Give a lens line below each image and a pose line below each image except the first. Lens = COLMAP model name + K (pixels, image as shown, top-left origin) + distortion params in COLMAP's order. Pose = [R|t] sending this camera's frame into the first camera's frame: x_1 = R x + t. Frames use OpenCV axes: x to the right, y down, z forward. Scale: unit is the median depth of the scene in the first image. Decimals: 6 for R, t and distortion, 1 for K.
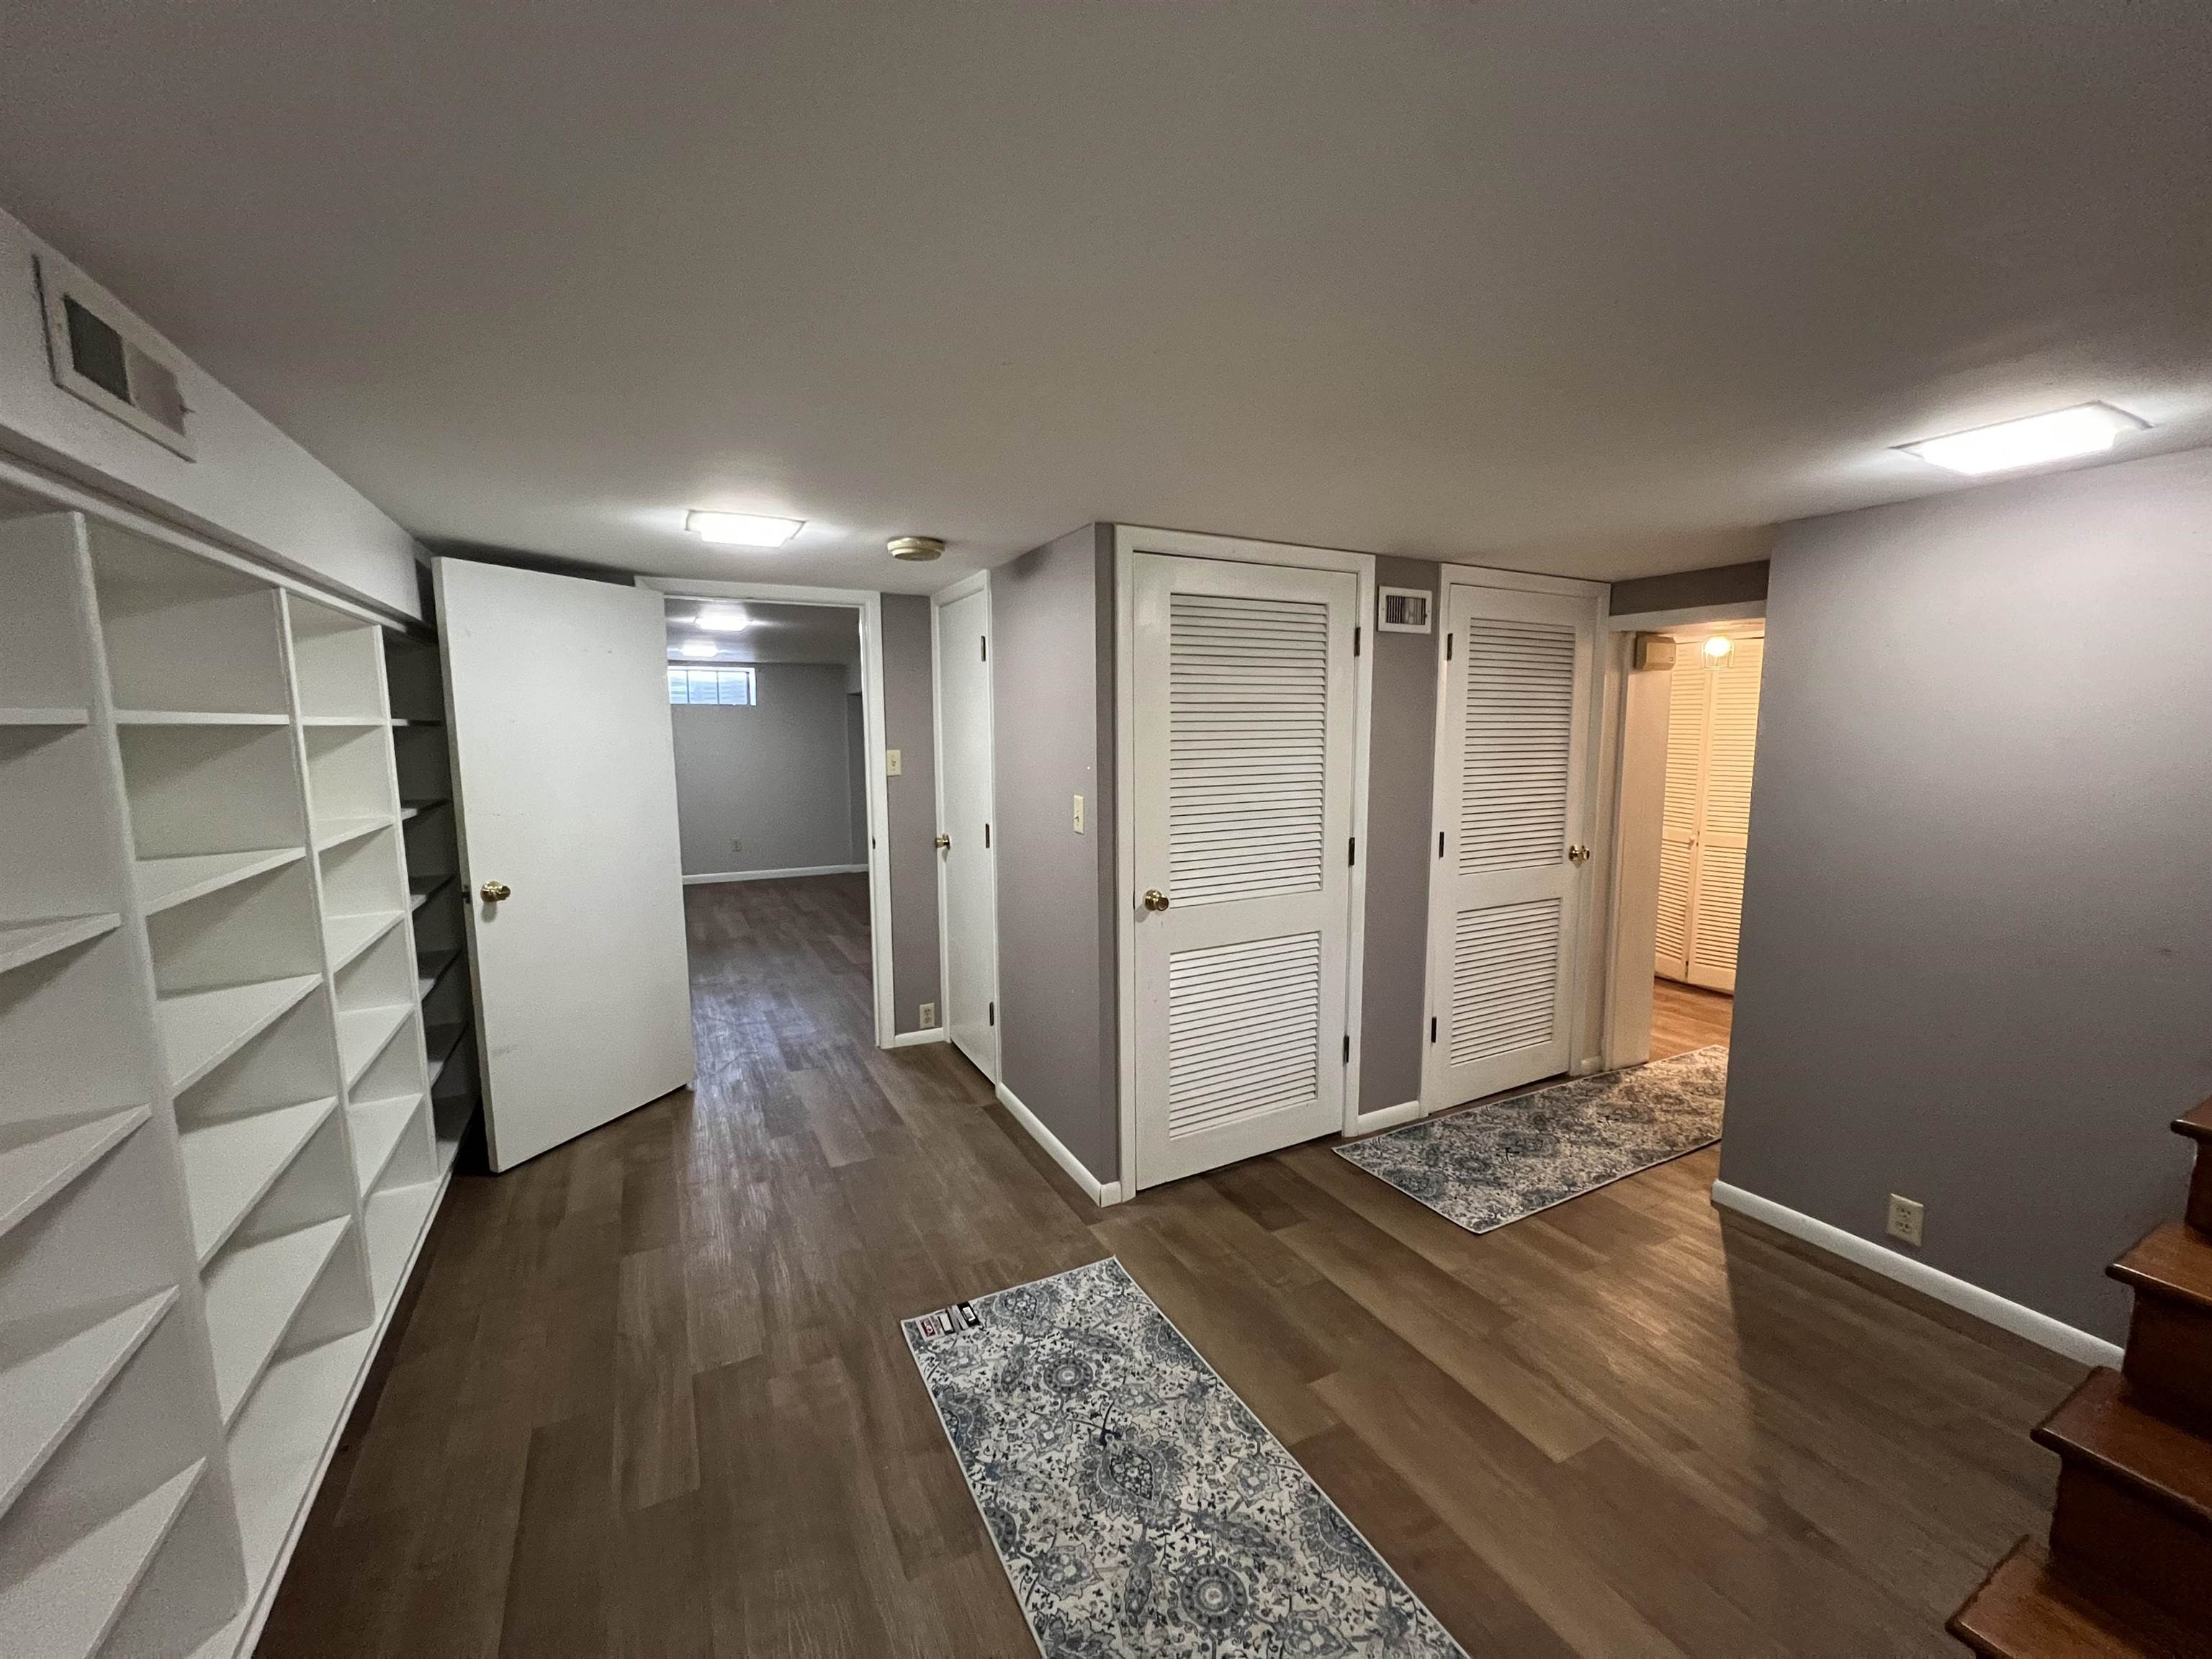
lens RADIAL K [[883.0, 0, 1104.3], [0, 883.0, 833.6], [0, 0, 1]] dist [-0.002620, 0.001424]
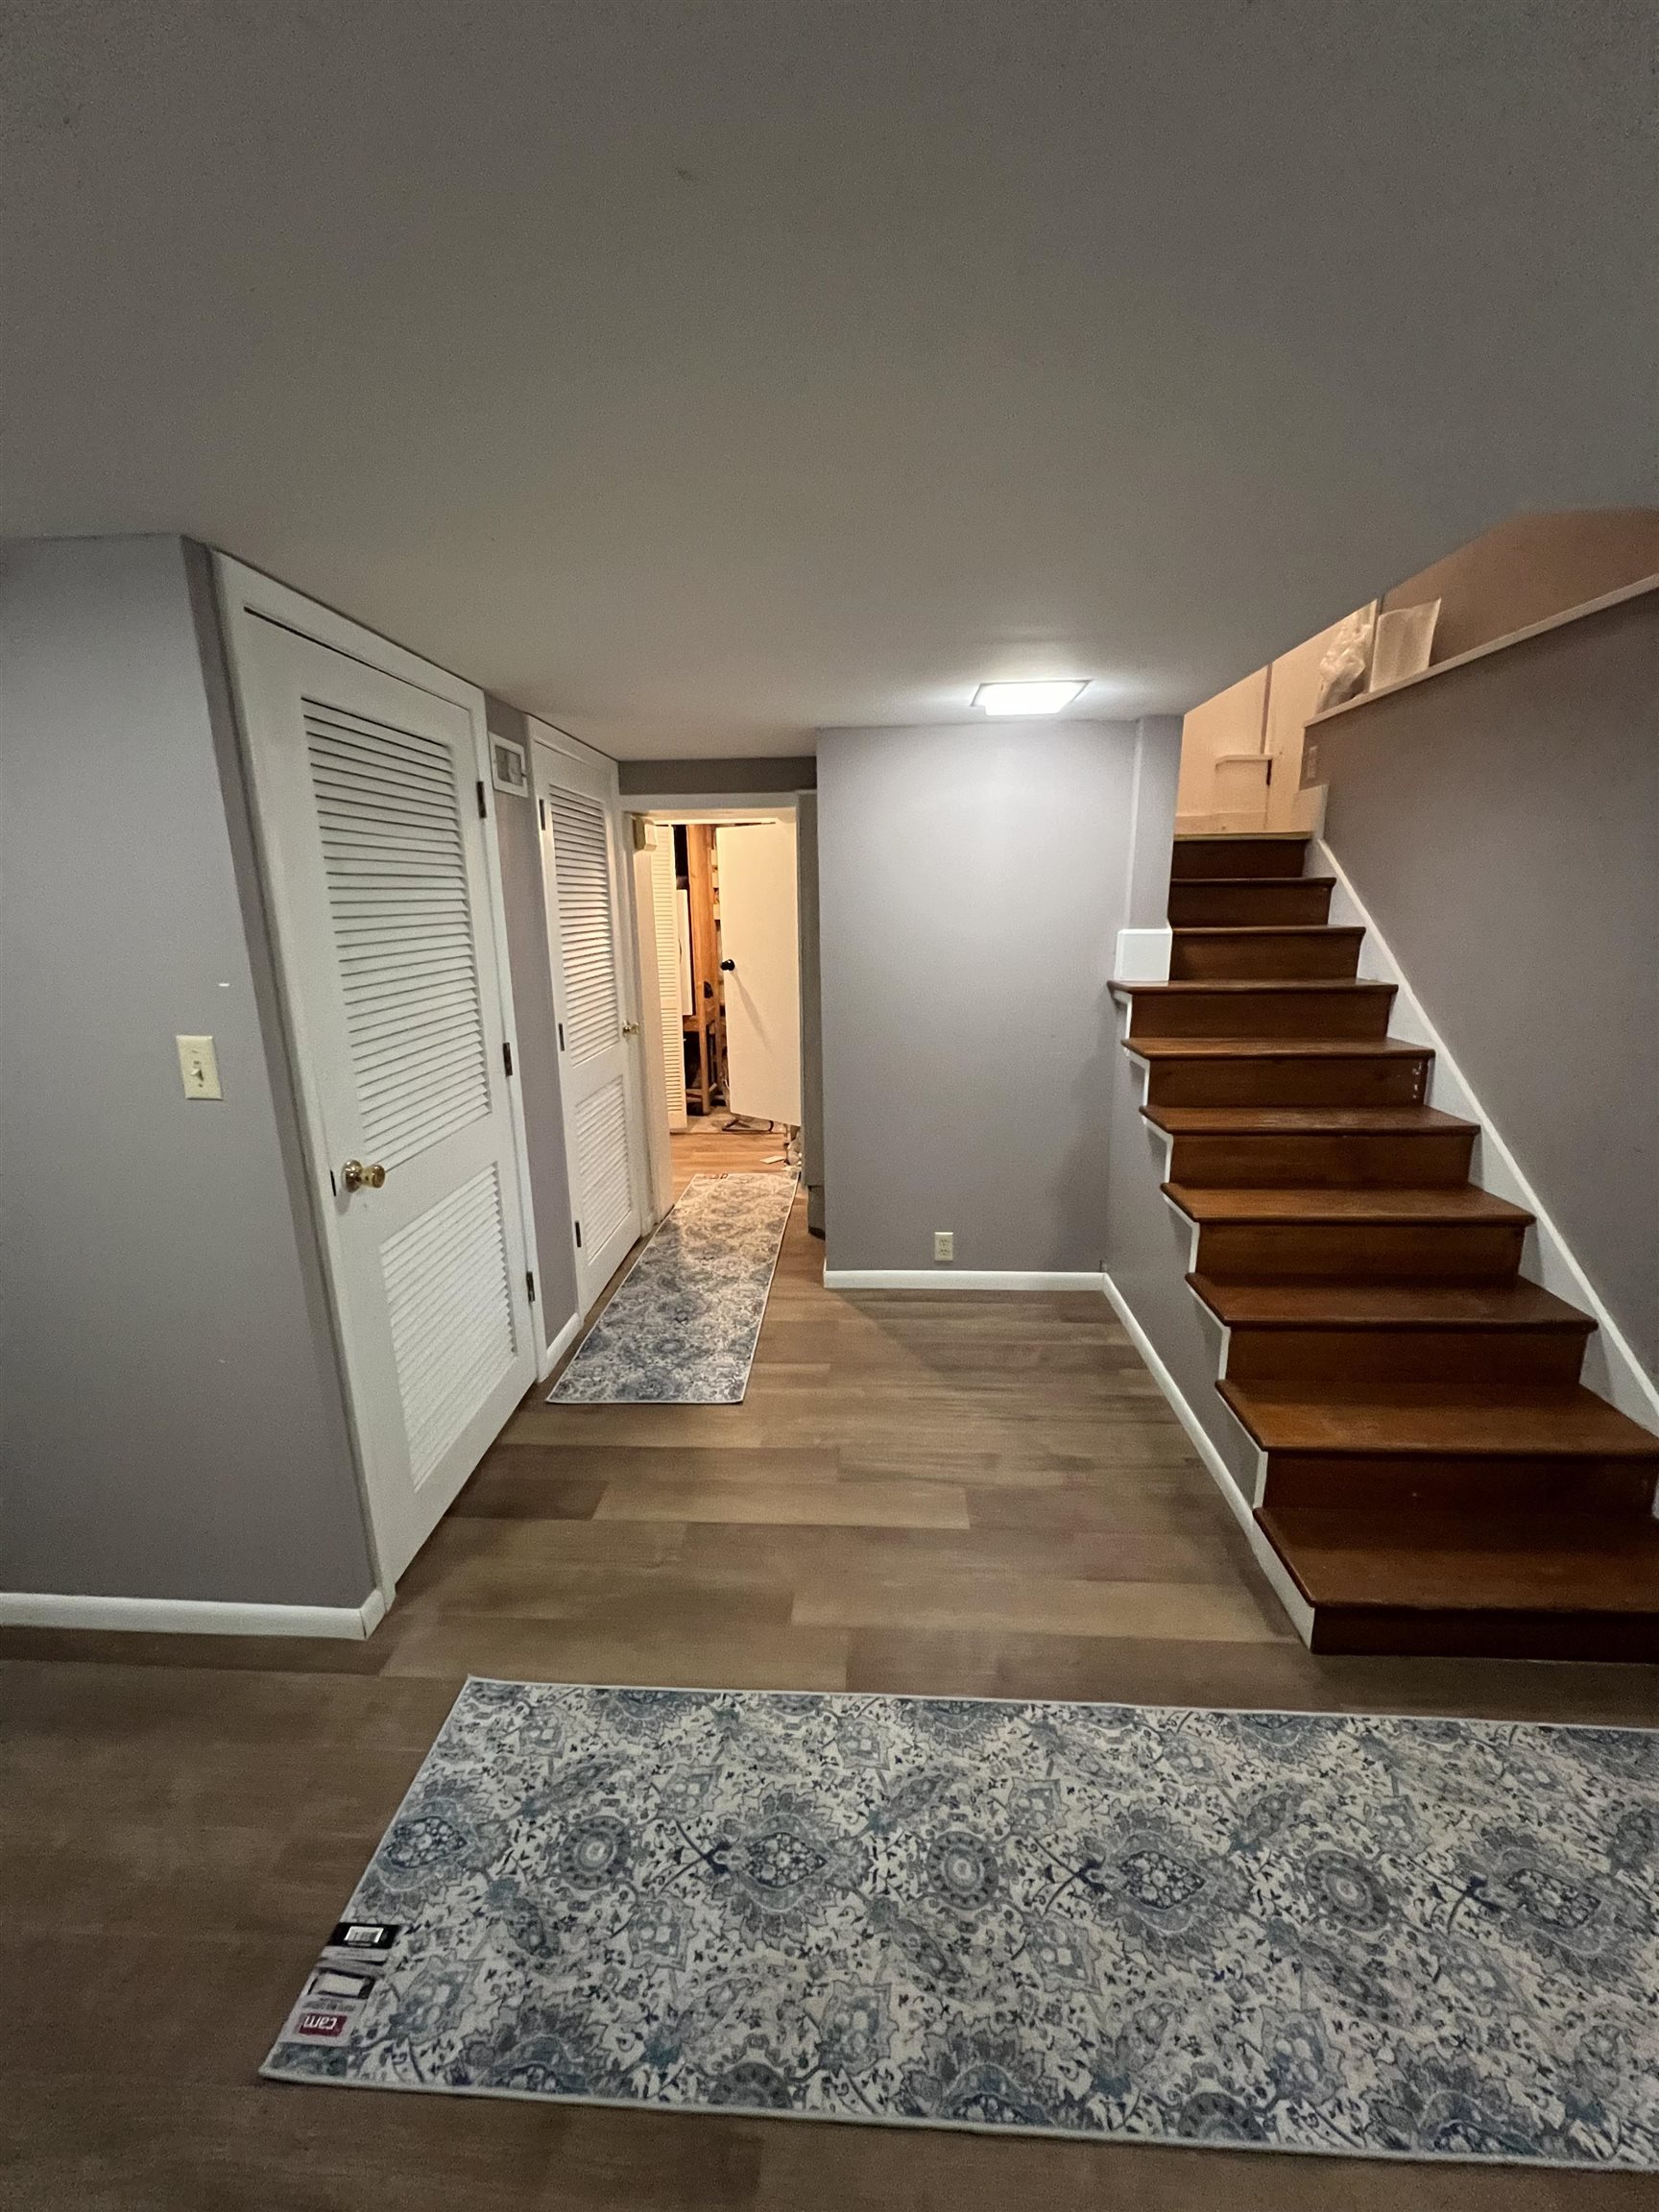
lens RADIAL K [[883.0, 0, 824.9], [0, 883.0, 1101.1], [0, 0, 1]] dist [-0.002620, 0.001424]
pose [[0.511948, -0.197729, 0.835950, -0.392332], [0.117629, 0.980117, 0.159791, -0.056594], [-0.850925, 0.016528, 0.525028, 0.442436]]
